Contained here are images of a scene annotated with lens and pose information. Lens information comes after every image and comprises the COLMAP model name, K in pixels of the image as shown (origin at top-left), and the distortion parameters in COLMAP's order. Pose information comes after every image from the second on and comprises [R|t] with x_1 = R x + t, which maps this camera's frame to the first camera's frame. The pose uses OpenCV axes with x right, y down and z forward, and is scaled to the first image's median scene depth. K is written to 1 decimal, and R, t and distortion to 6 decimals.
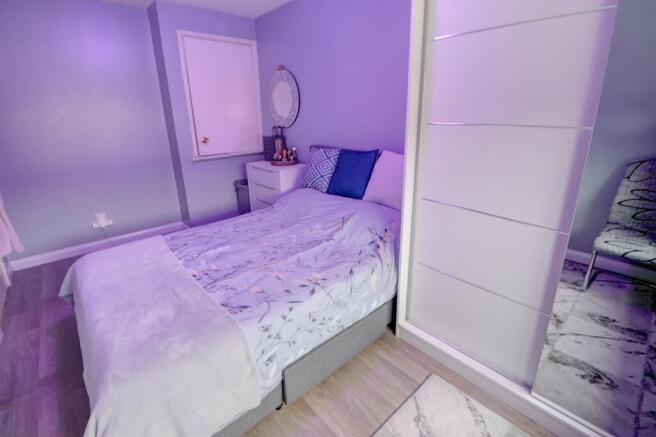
lens RADIAL K [[304.4, 0, 330.1], [0, 304.4, 205.0], [0, 0, 1]] dist [-0.013203, -0.000737]
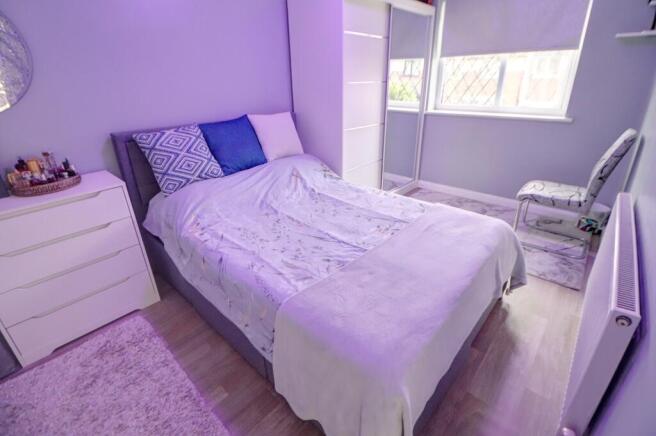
lens RADIAL K [[304.4, 0, 330.1], [0, 304.4, 204.5], [0, 0, 1]] dist [-0.013203, -0.000737]
pose [[-0.103730, -0.365068, 0.925184, -1.128439], [0.306376, 0.873242, 0.378923, -0.263892], [-0.946242, 0.322760, 0.021267, 0.957416]]
